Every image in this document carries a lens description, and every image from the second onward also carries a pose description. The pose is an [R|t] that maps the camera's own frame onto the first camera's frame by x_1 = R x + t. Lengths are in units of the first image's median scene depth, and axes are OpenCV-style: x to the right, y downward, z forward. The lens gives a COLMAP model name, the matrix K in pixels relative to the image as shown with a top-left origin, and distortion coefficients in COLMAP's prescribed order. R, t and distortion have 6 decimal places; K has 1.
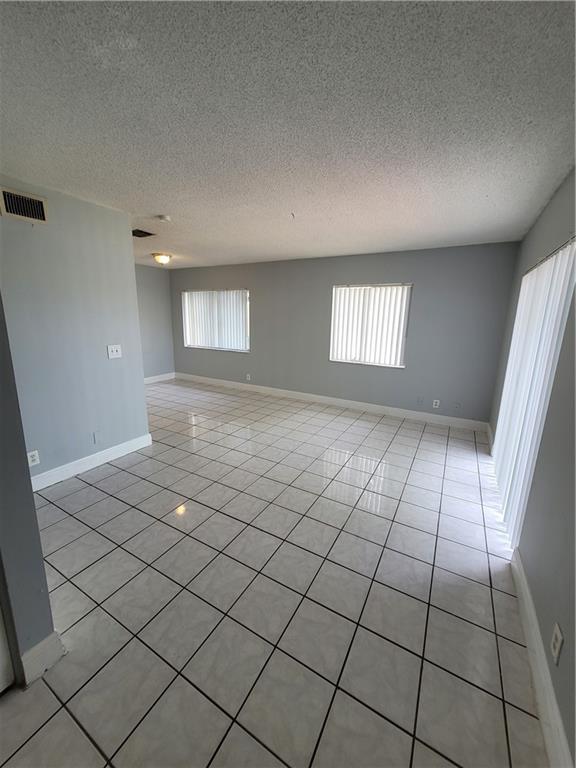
lens RADIAL K [[303.3, 0, 276.3], [0, 303.3, 374.3], [0, 0, 1]] dist [0.004204, 0.000177]
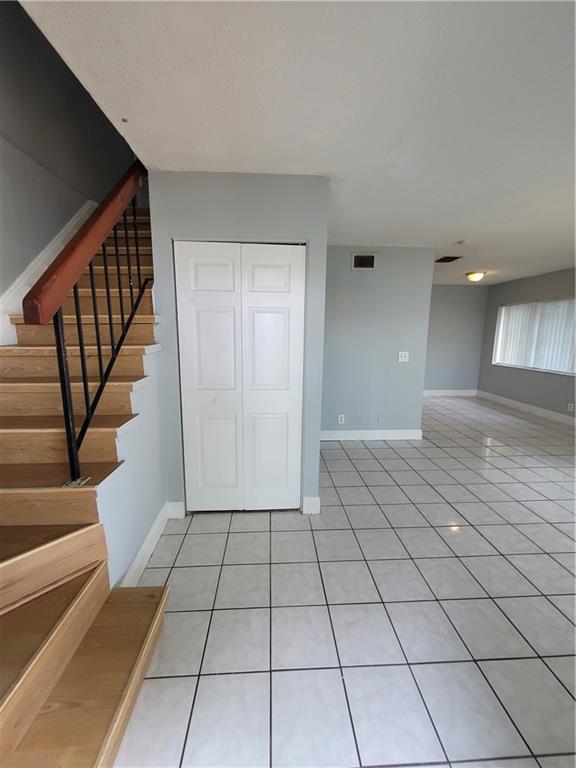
lens RADIAL K [[303.3, 0, 289.4], [0, 303.3, 381.9], [0, 0, 1]] dist [0.004204, 0.000177]
pose [[0.557675, 0.124646, -0.820647, 0.156368], [-0.159871, 0.986279, 0.041162, 0.030985], [0.814518, 0.108243, 0.569951, -0.066132]]
